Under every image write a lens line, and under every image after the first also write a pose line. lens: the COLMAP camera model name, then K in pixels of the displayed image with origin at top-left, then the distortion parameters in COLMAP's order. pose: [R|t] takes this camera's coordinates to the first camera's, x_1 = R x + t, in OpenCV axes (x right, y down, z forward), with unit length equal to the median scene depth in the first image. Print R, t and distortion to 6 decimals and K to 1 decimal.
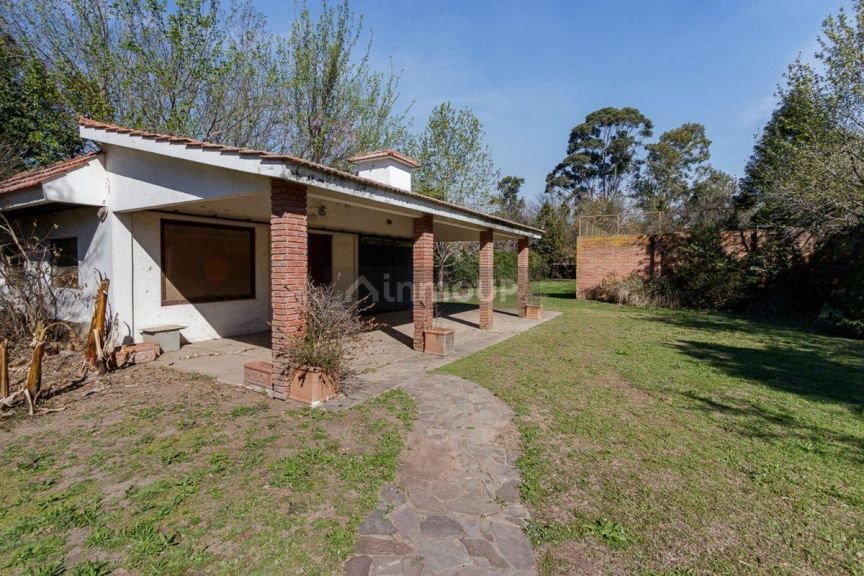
lens RADIAL K [[377.3, 0, 423.3], [0, 377.3, 271.8], [0, 0, 1]] dist [0.004241, -0.000579]
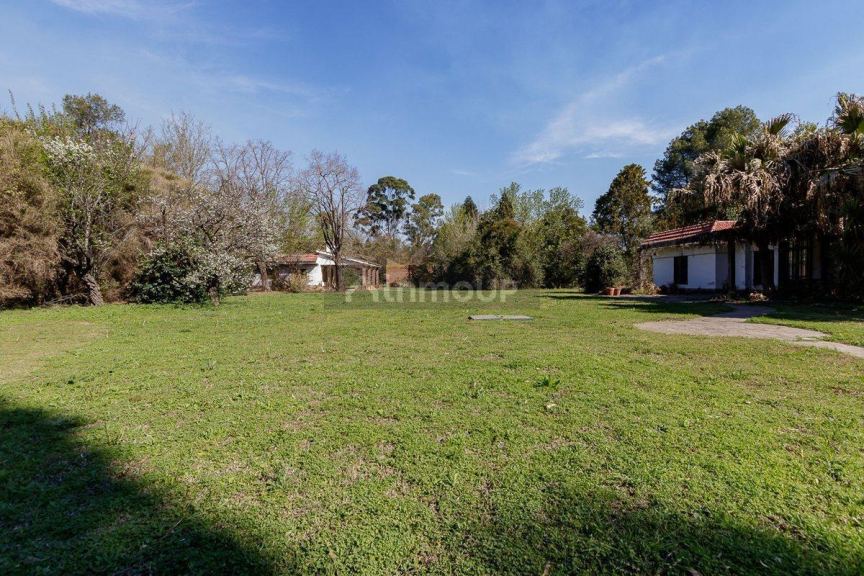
lens RADIAL K [[385.8, 0, 430.5], [0, 385.8, 287.6], [0, 0, 1]] dist [-0.009555, -0.000517]
pose [[0.842975, -0.014469, 0.537758, -0.247698], [0.009699, 0.999885, 0.011700, 0.012452], [-0.537865, -0.004647, 0.843018, -0.457871]]
